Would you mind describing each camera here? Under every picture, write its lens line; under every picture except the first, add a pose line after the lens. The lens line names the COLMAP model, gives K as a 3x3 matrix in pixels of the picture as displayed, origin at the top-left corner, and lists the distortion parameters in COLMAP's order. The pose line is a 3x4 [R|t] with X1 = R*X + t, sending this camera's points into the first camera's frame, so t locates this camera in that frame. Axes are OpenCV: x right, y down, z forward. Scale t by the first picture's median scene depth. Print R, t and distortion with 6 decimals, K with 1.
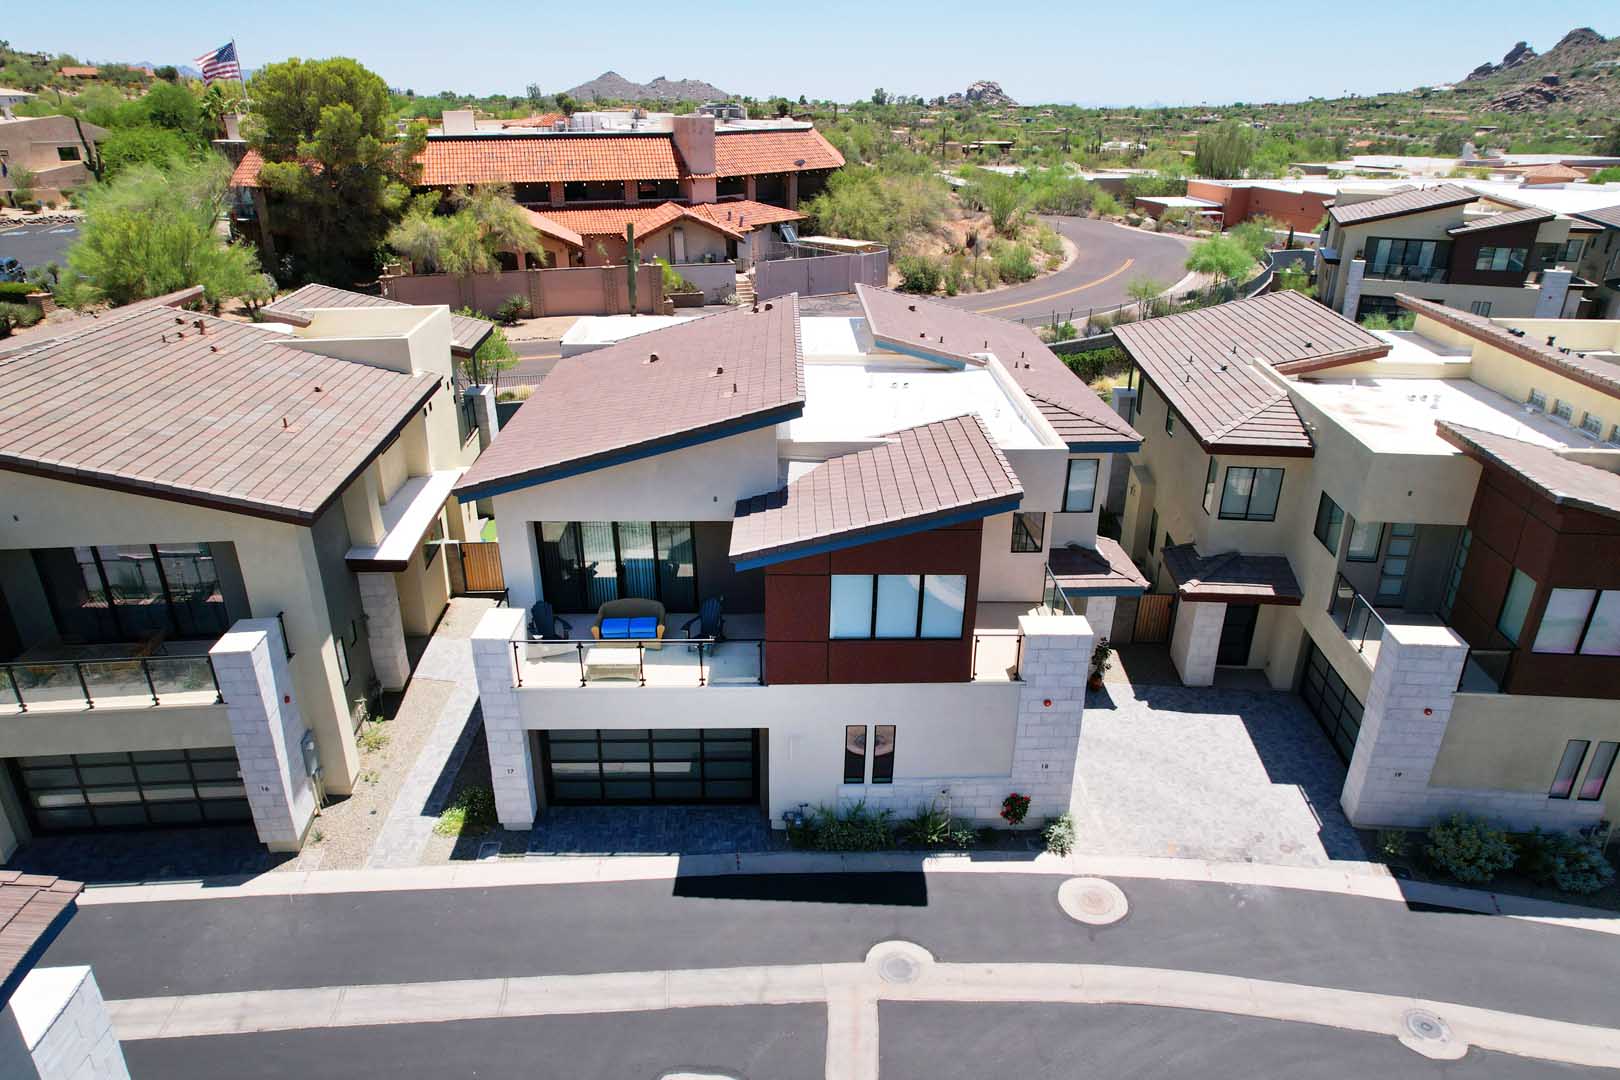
lens RADIAL K [[1035.4, 0, 811.5], [0, 1035.4, 539.8], [0, 0, 1]] dist [-0.072387, 0.062742]
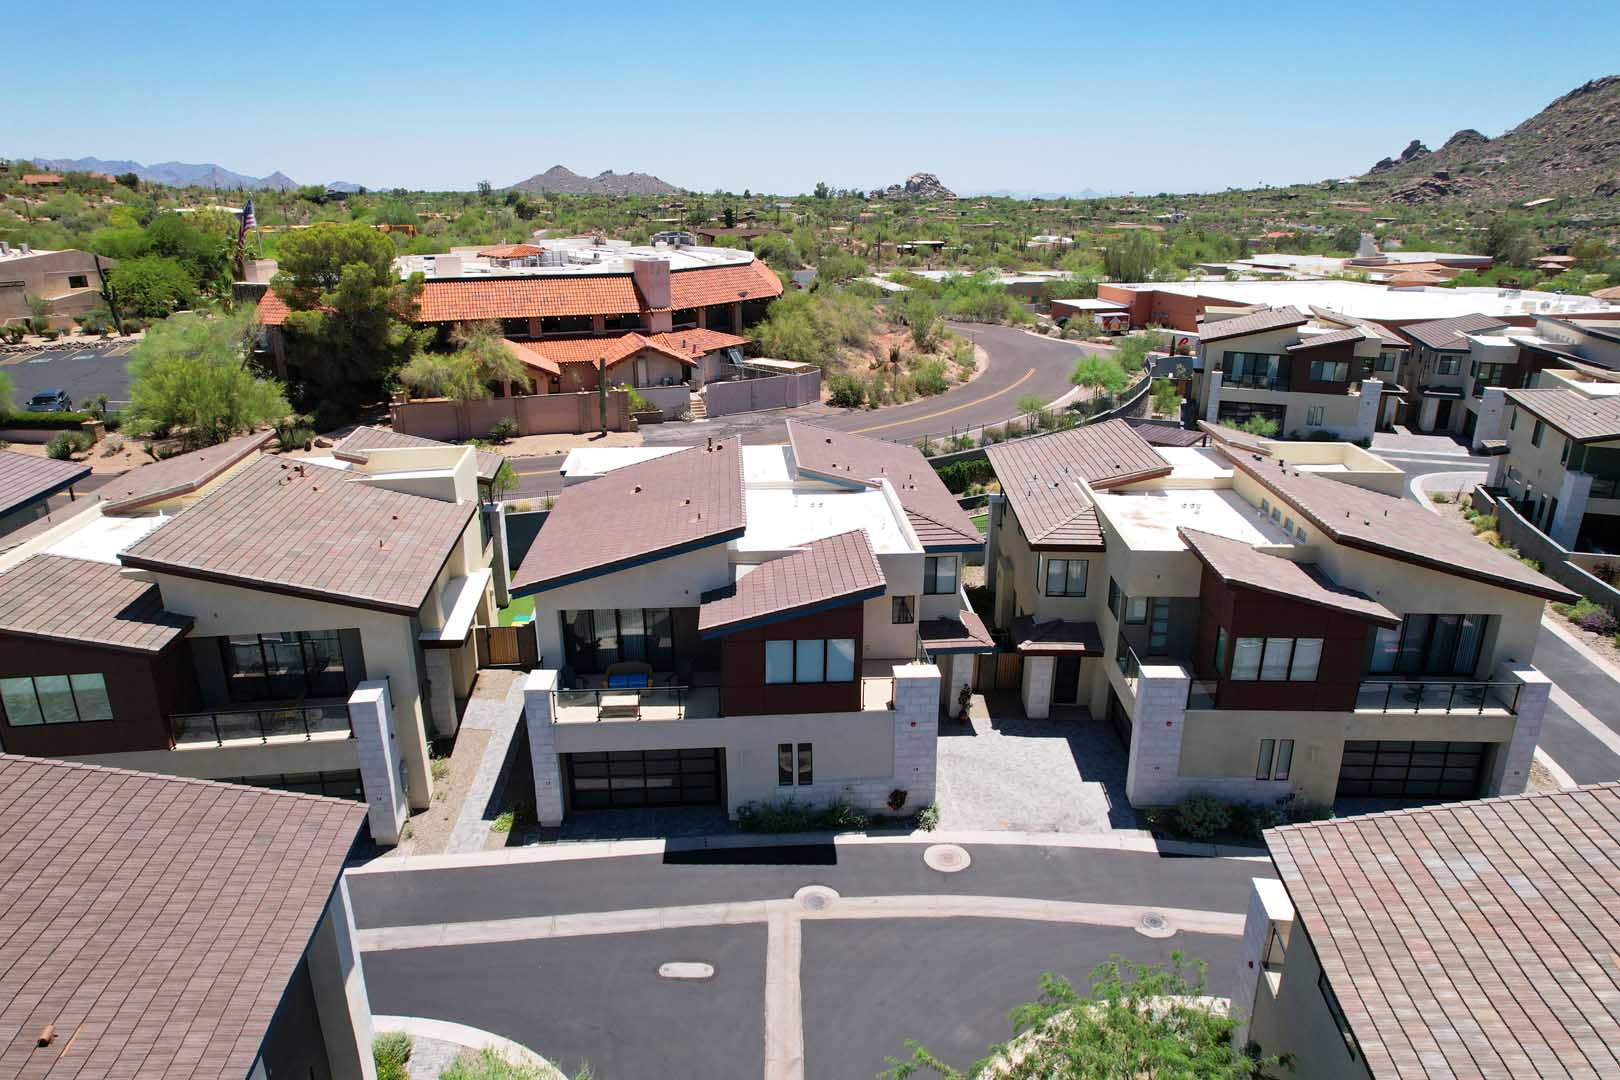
lens RADIAL K [[1035.4, 0, 811.8], [0, 1035.4, 538.7], [0, 0, 1]] dist [-0.072387, 0.062742]
pose [[0.998671, -0.020334, 0.047365, 0.014868], [0.023996, 0.996659, -0.078076, 0.003444], [-0.045619, 0.079109, 0.995822, -0.423971]]
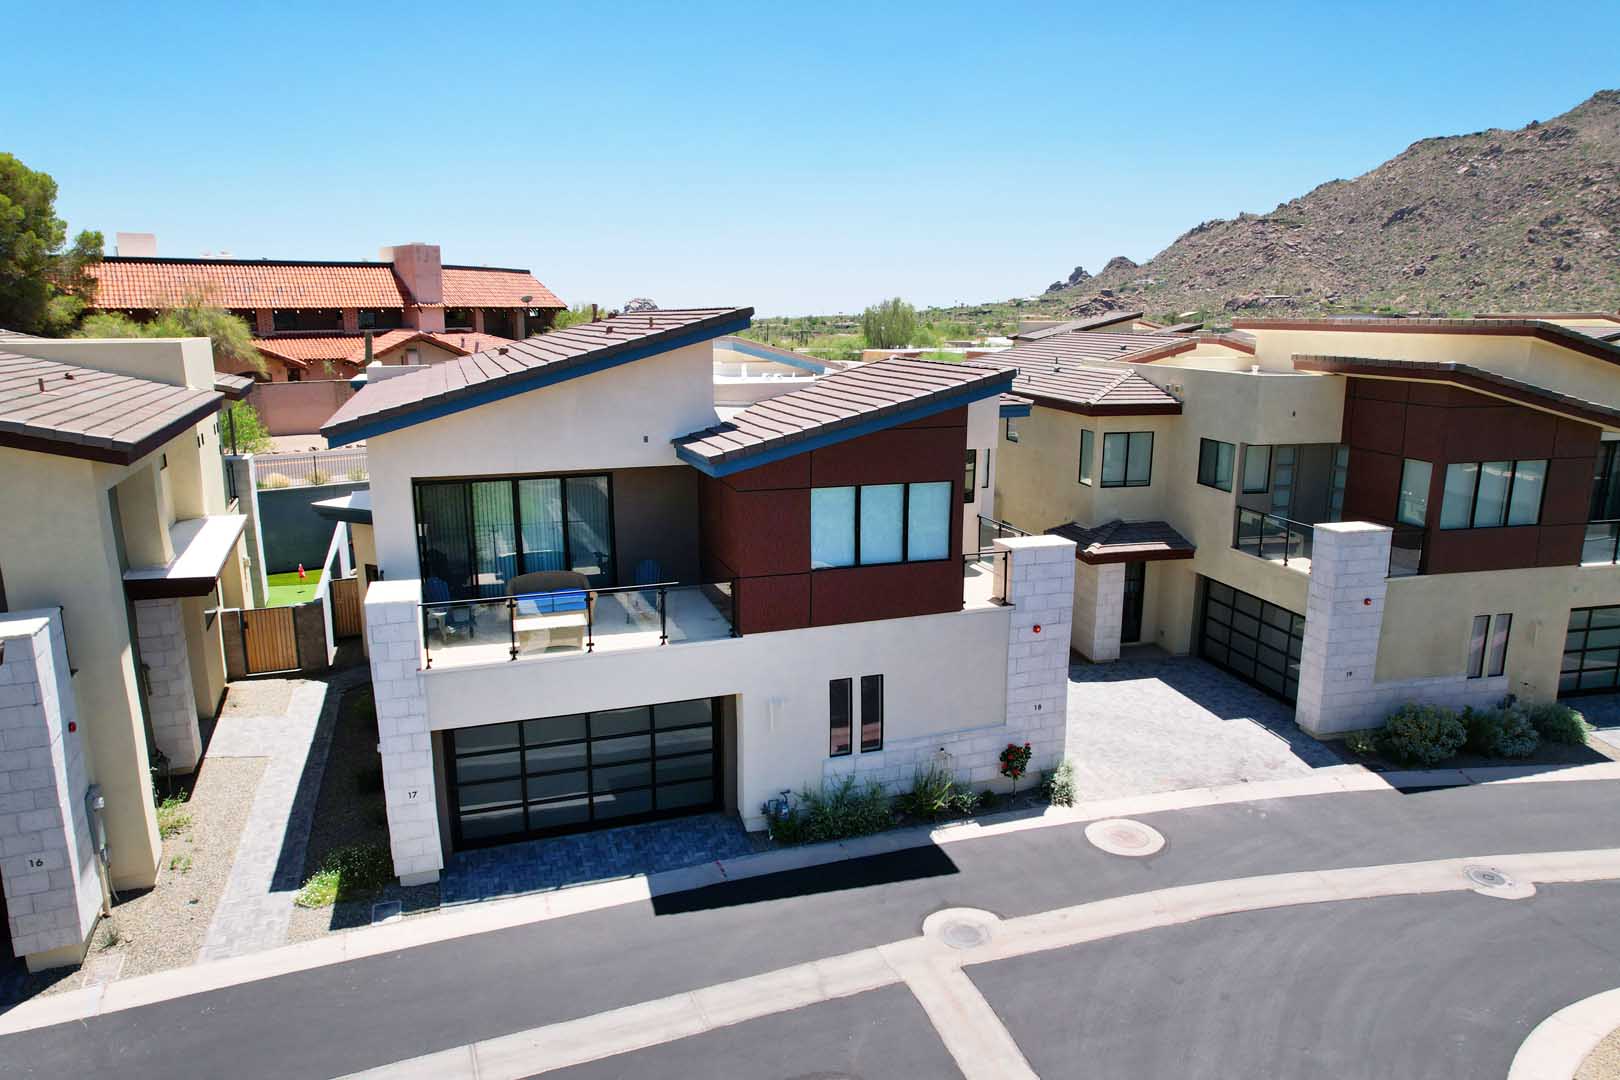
lens RADIAL K [[1035.4, 0, 810.7], [0, 1035.4, 538.9], [0, 0, 1]] dist [-0.072387, 0.062742]
pose [[0.950610, -0.070986, 0.302161, -0.199815], [0.128116, 0.976436, -0.173663, 0.182948], [-0.282713, 0.203798, 0.937305, 0.155404]]
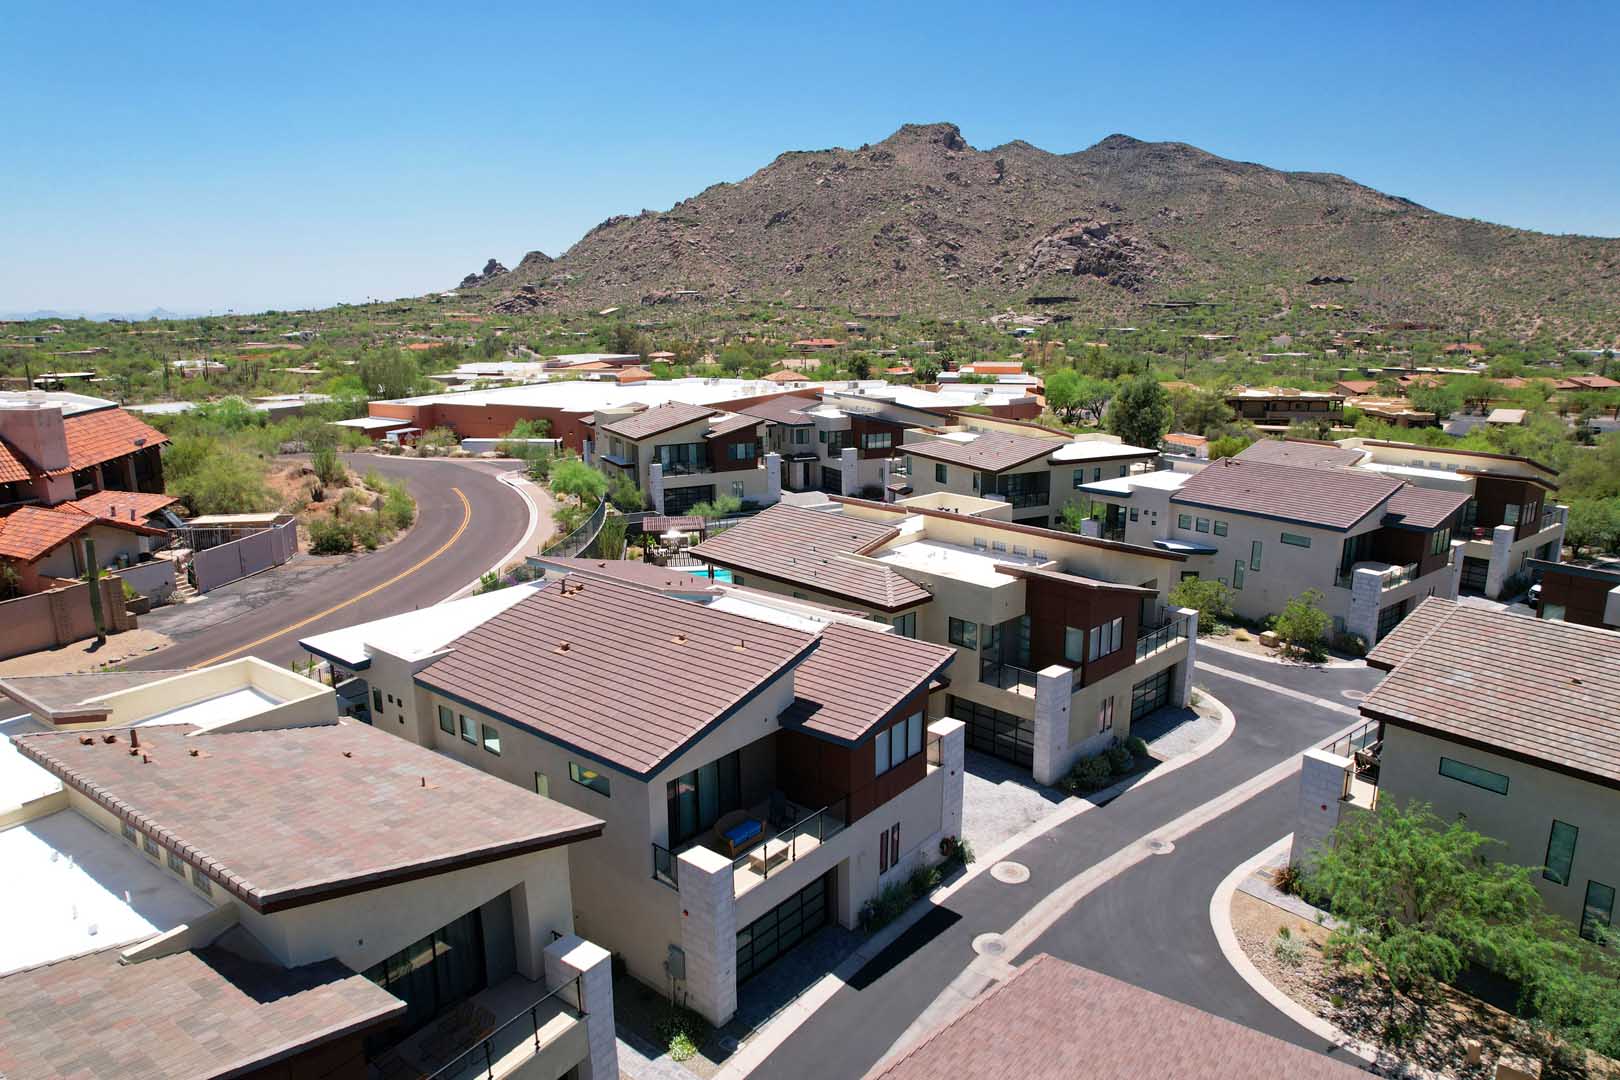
lens RADIAL K [[1035.4, 0, 814.6], [0, 1035.4, 535.0], [0, 0, 1]] dist [-0.072387, 0.062742]
pose [[0.649032, -0.175432, 0.740258, -0.927904], [0.309024, 0.949950, -0.045815, -0.171869], [-0.695170, 0.258493, 0.670760, -0.054728]]
